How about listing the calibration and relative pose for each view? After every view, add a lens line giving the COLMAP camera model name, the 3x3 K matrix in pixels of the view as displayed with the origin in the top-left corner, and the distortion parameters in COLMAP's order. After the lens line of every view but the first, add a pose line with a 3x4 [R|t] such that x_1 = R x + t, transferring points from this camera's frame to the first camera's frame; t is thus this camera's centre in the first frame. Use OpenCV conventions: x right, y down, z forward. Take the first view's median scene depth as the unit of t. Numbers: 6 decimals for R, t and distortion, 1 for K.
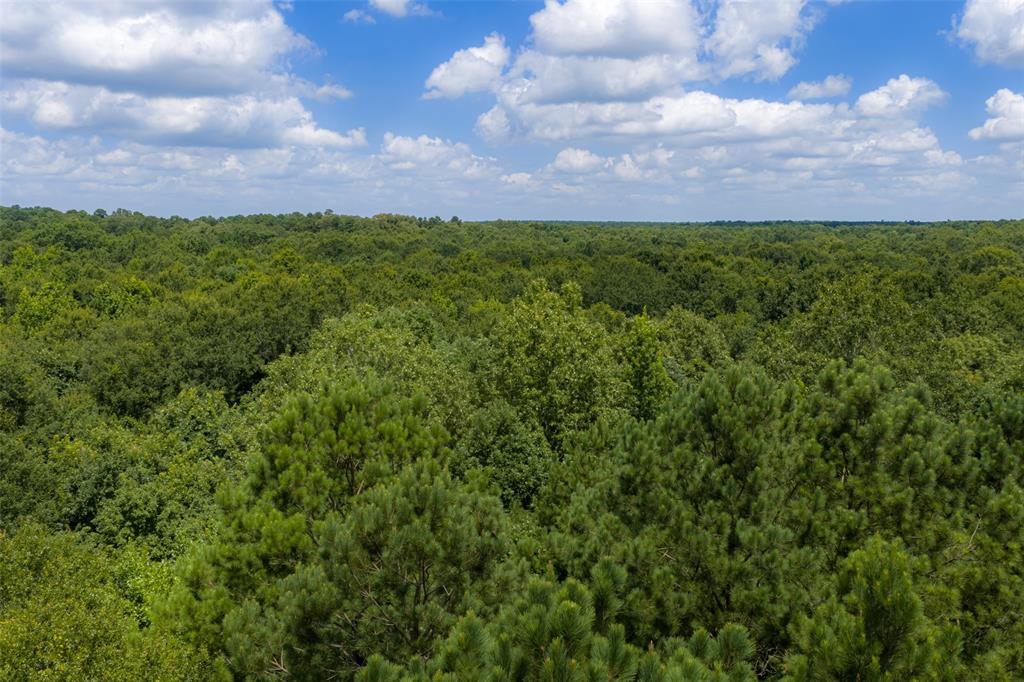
lens RADIAL K [[860.8, 0, 512.0], [0, 860.8, 341.0], [0, 0, 1]] dist [0.014599, -0.007908]
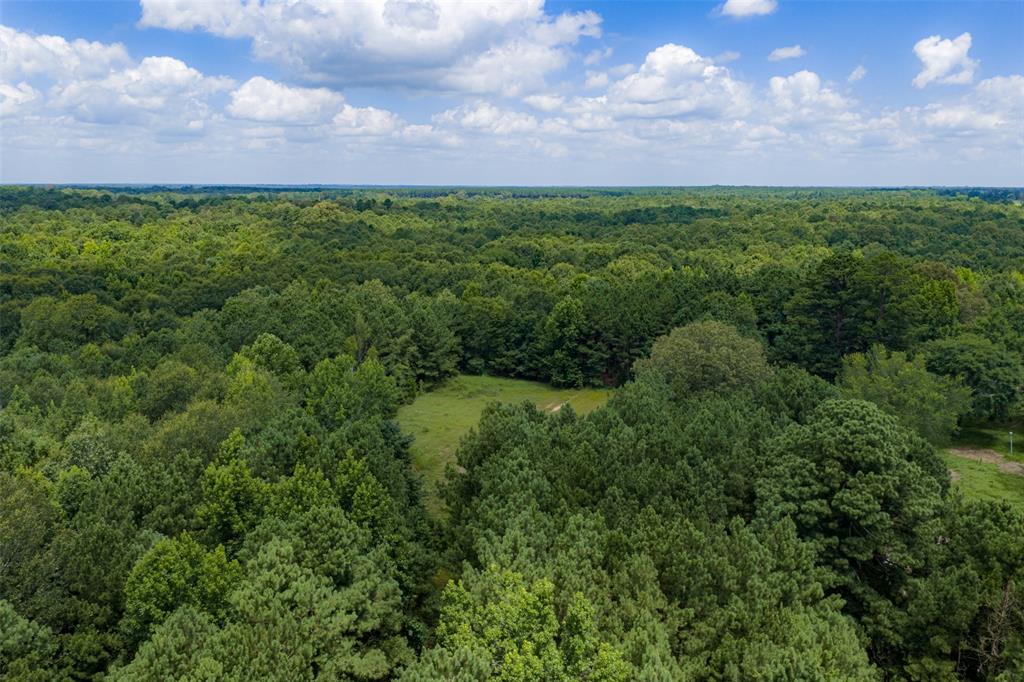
lens RADIAL K [[860.8, 0, 512.0], [0, 860.8, 341.0], [0, 0, 1]] dist [0.014599, -0.007908]
pose [[0.999726, -0.001685, 0.023327, 0.116342], [0.000528, 0.998773, 0.049518, 0.001906], [-0.023382, -0.049493, 0.998501, -0.374469]]
